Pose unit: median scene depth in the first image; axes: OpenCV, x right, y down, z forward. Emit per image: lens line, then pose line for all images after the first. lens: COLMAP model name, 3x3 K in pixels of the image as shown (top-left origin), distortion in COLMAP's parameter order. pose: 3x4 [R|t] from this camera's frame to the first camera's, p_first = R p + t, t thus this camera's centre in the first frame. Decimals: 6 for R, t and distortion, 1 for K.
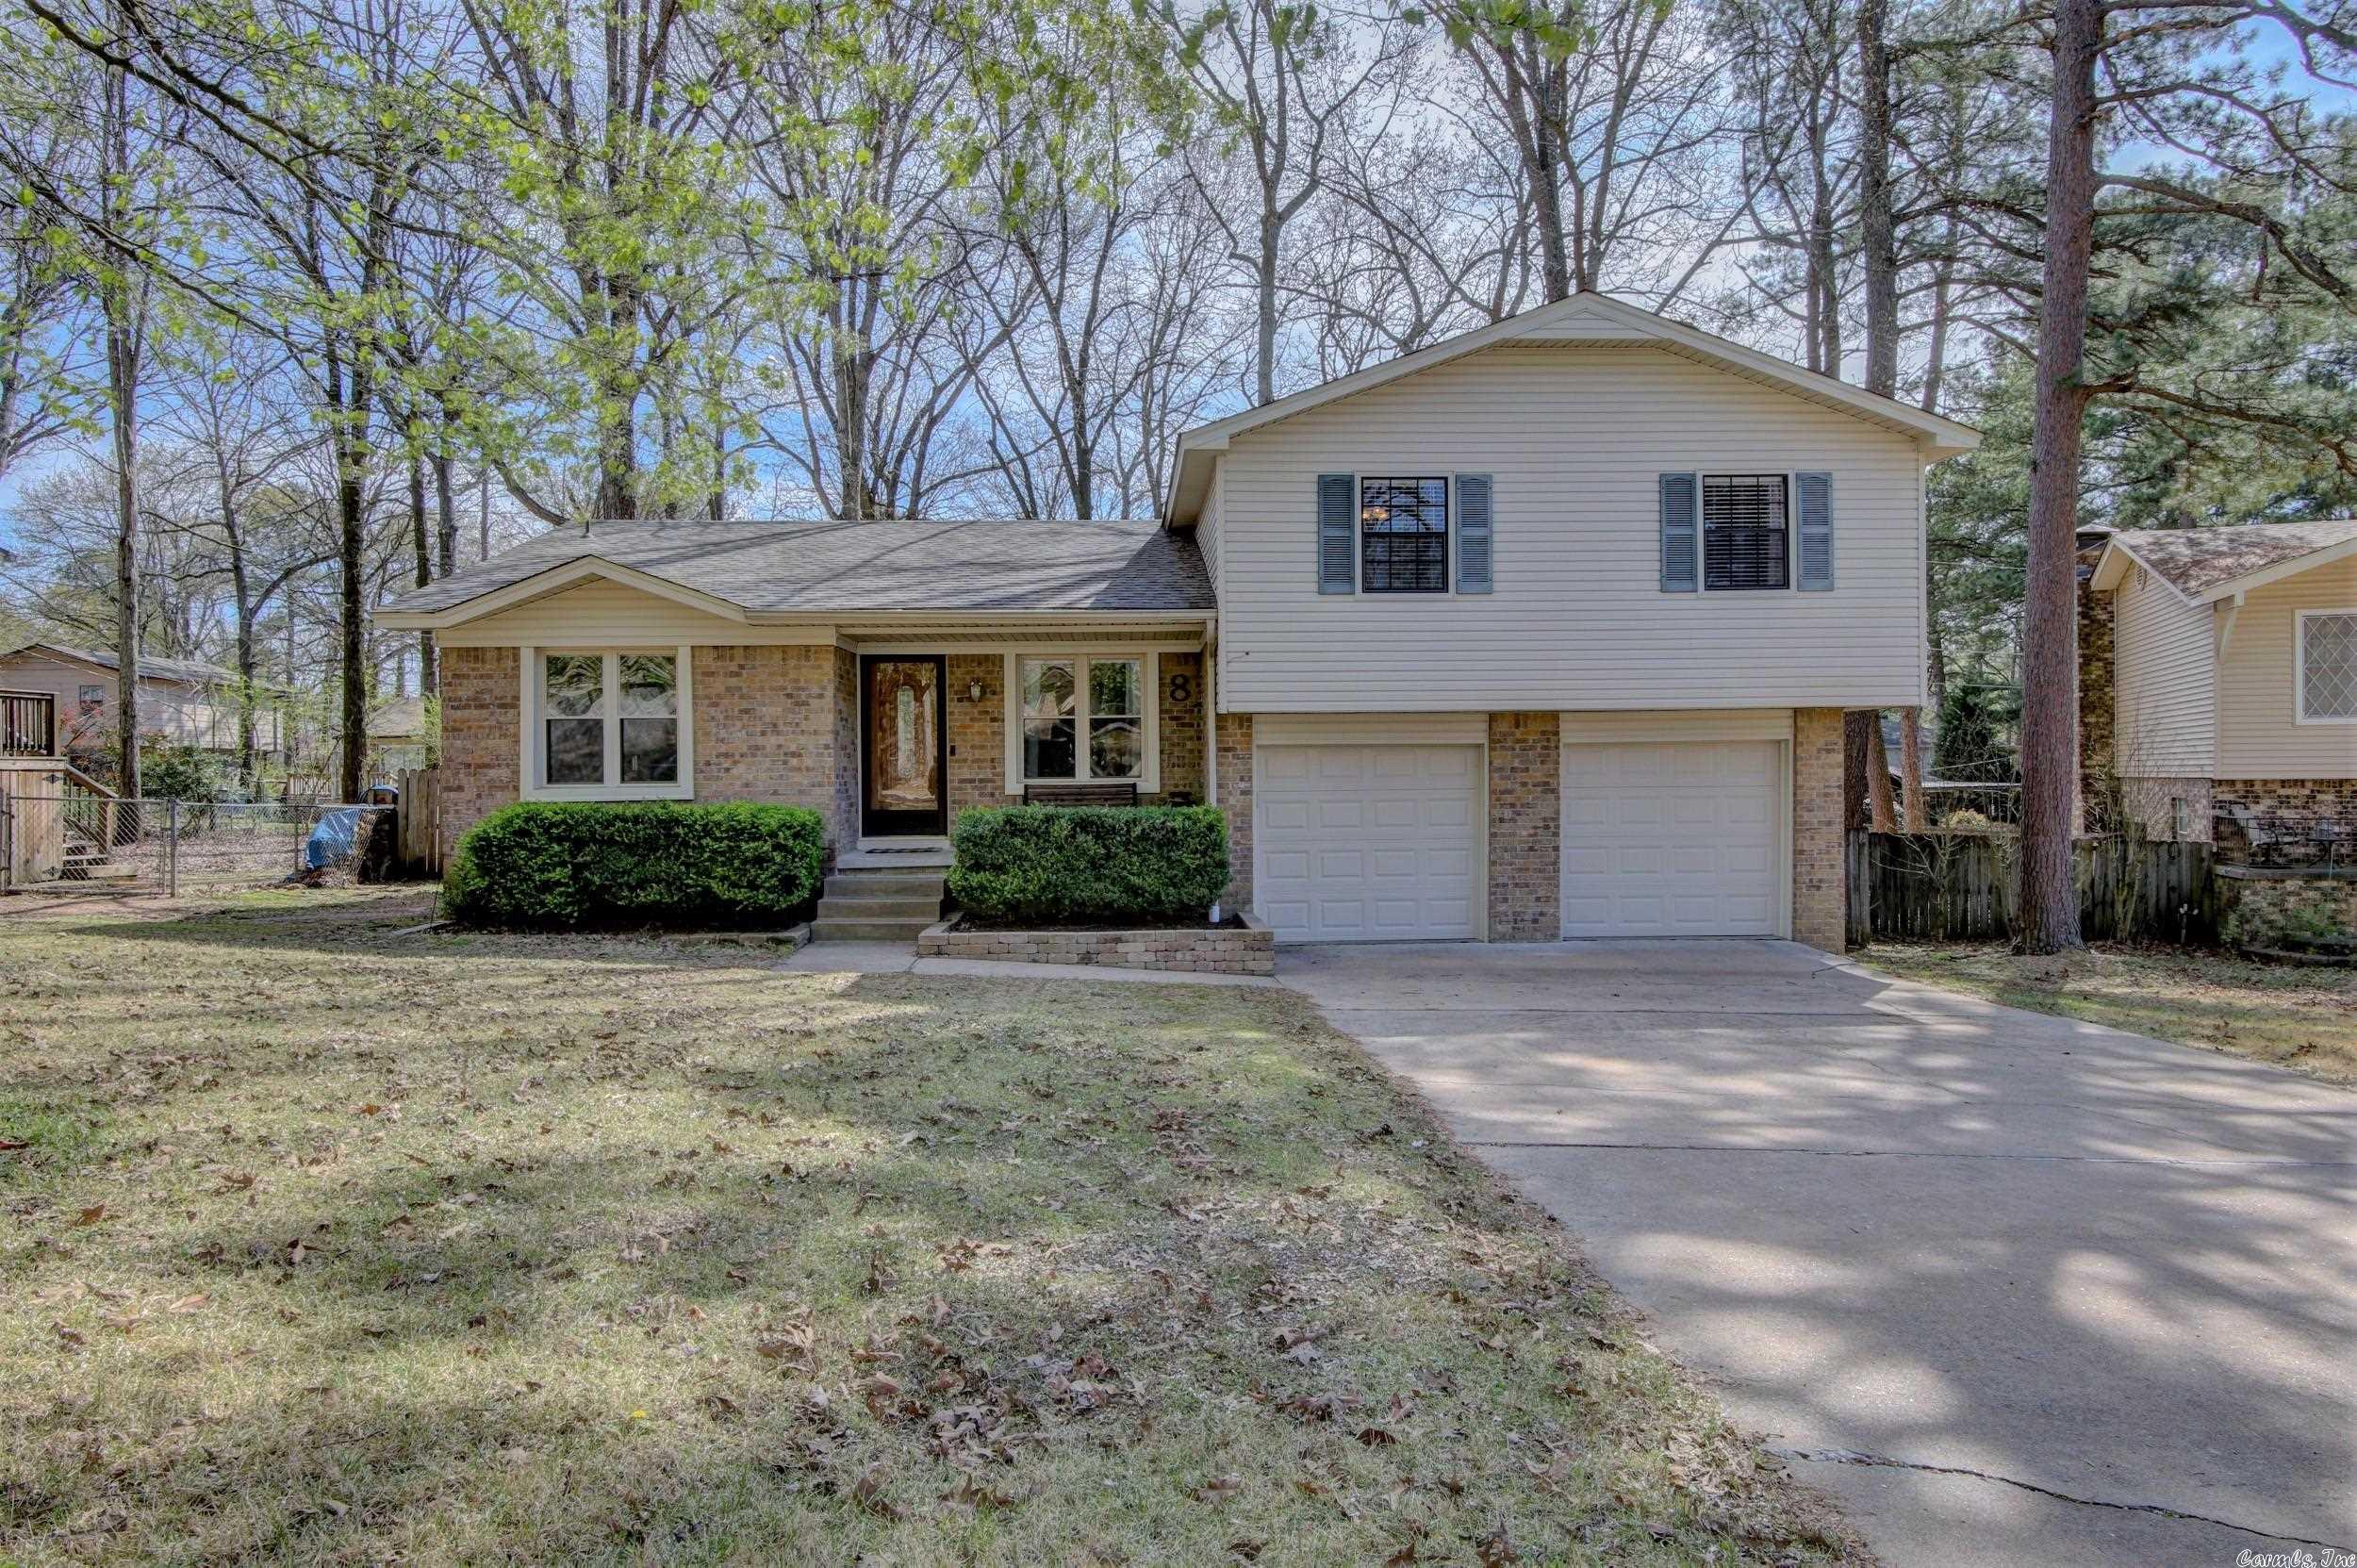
lens RADIAL K [[1349.2, 0, 1178.5], [0, 1349.2, 784.0], [0, 0, 1]] dist [0.086891, 0.000006]
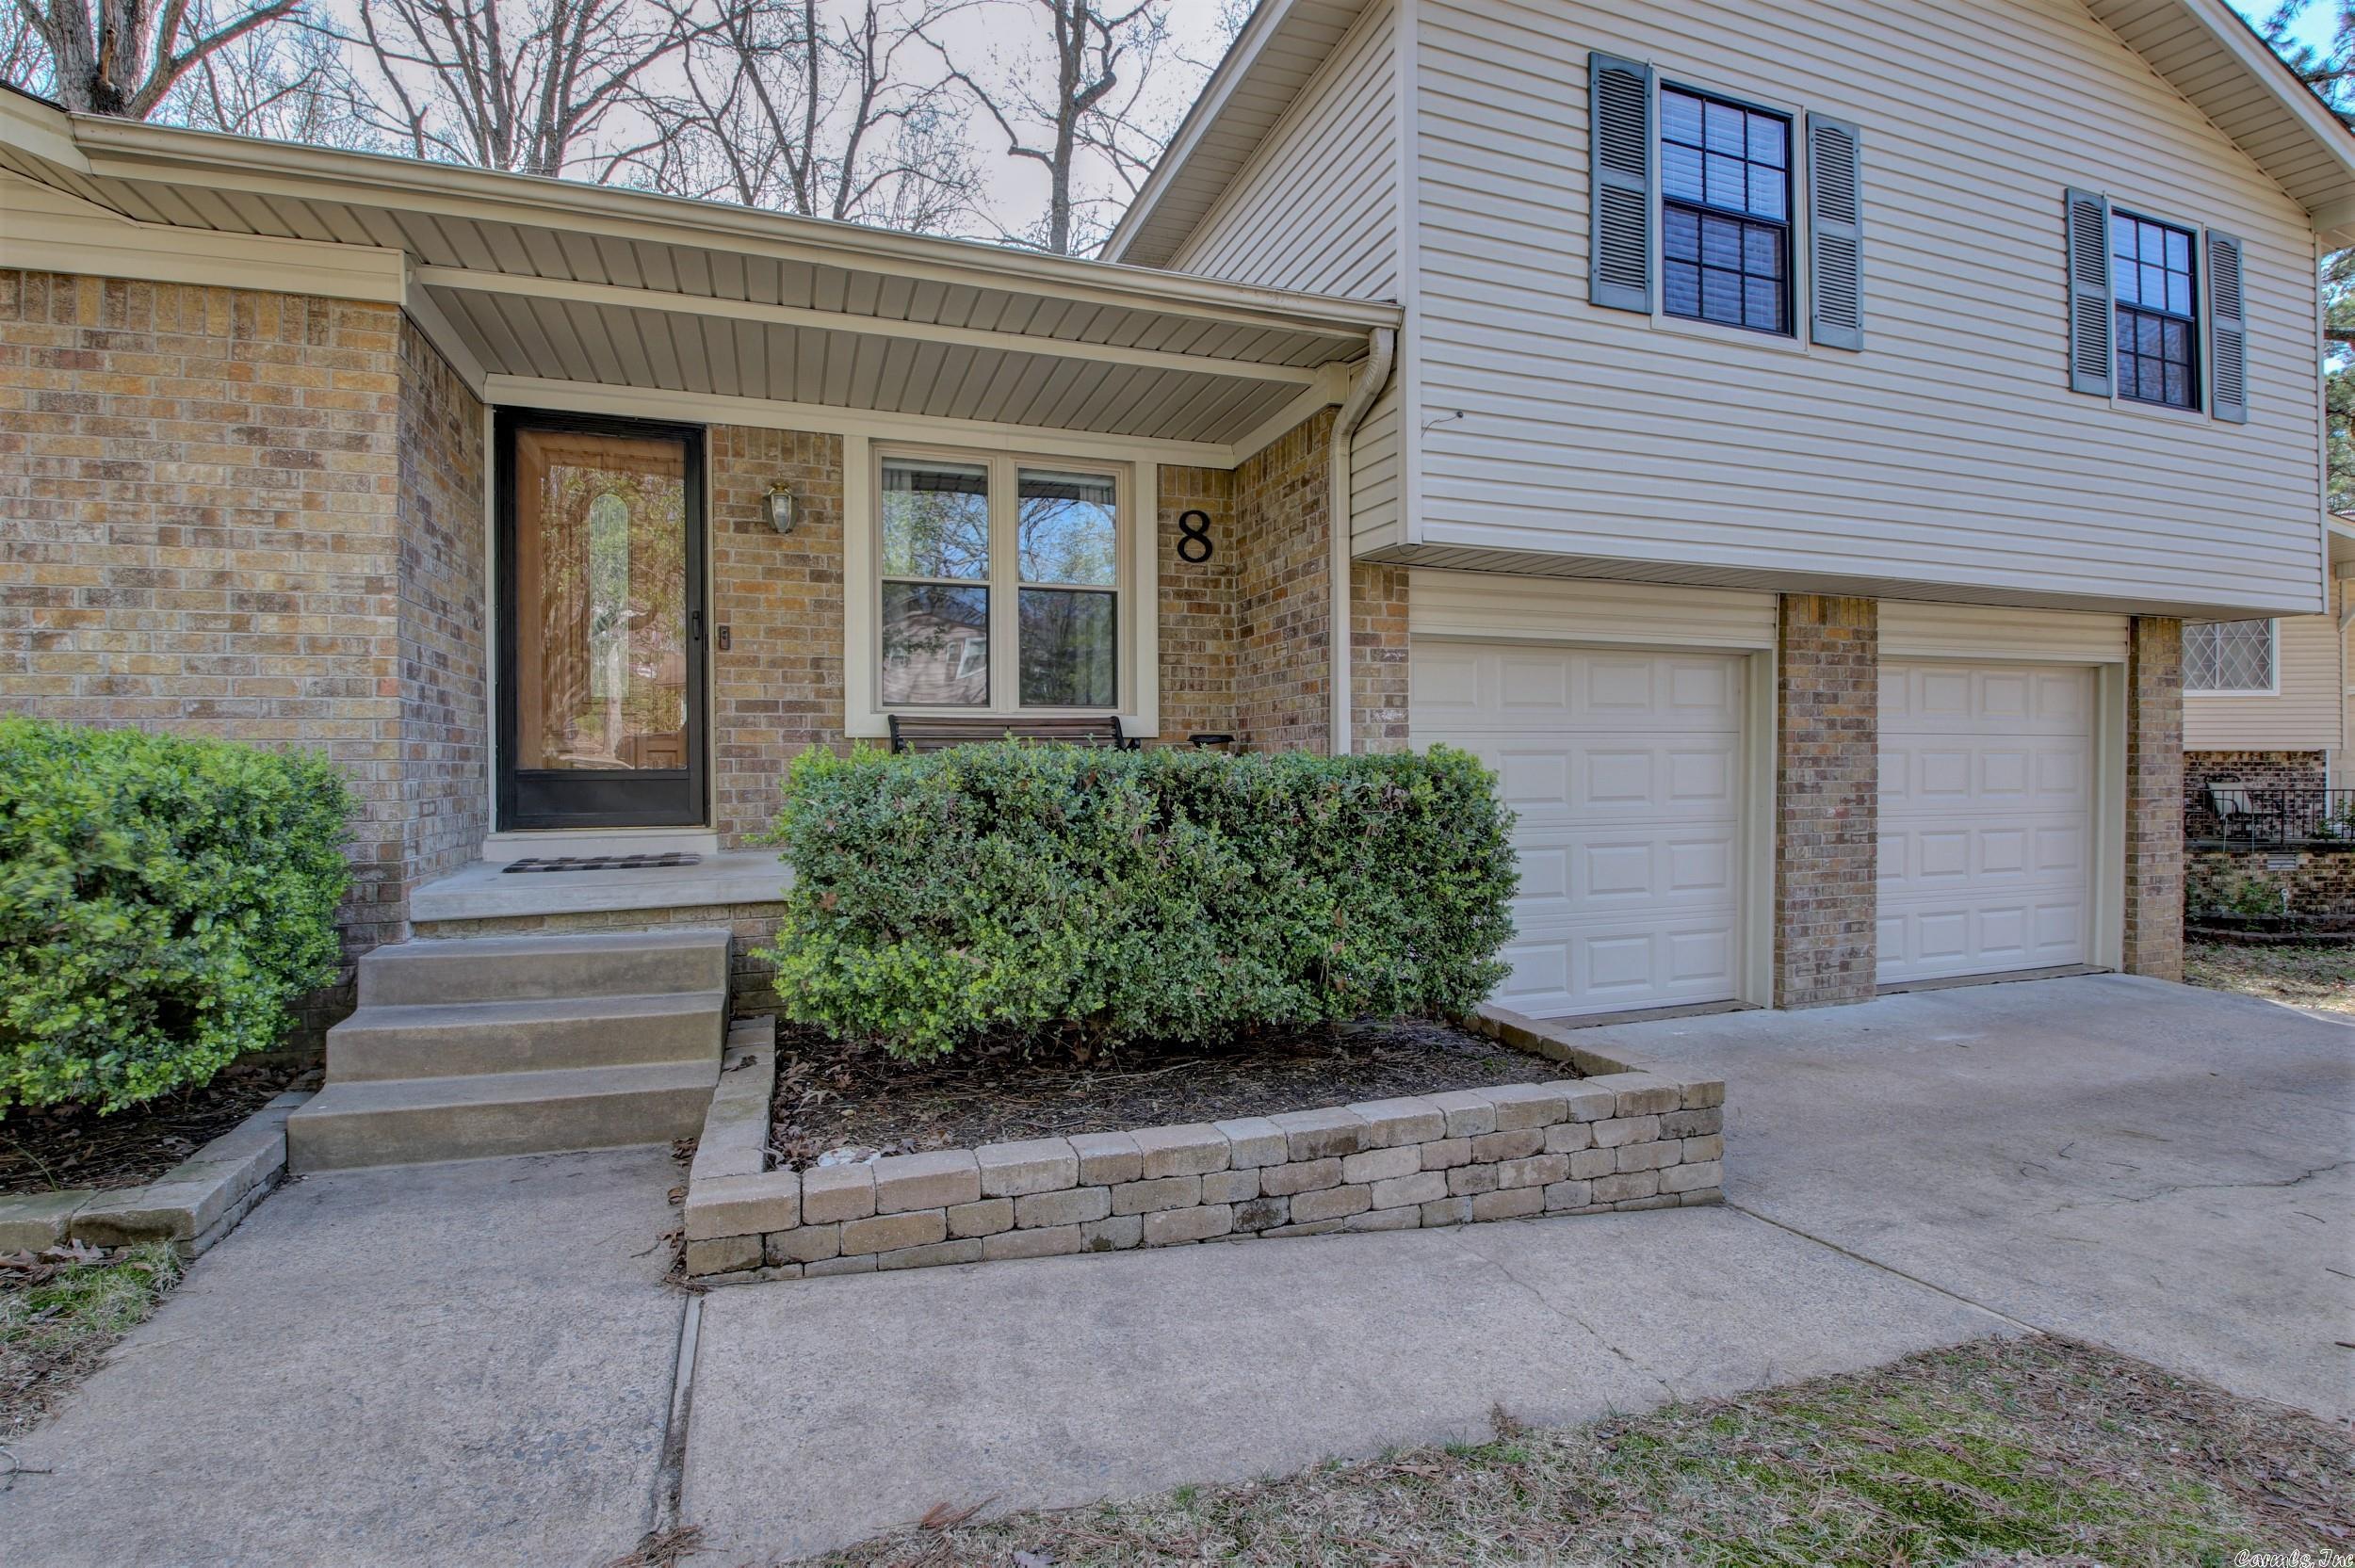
lens RADIAL K [[1091.2, 0, 1175.5], [0, 1091.2, 772.3], [0, 0, 1]] dist [0.025703, -0.030622]
pose [[0.956540, 0.002826, 0.291587, -0.137612], [-0.002303, 0.999995, -0.002137, 0.021852], [-0.291591, 0.001372, 0.956542, 0.644893]]
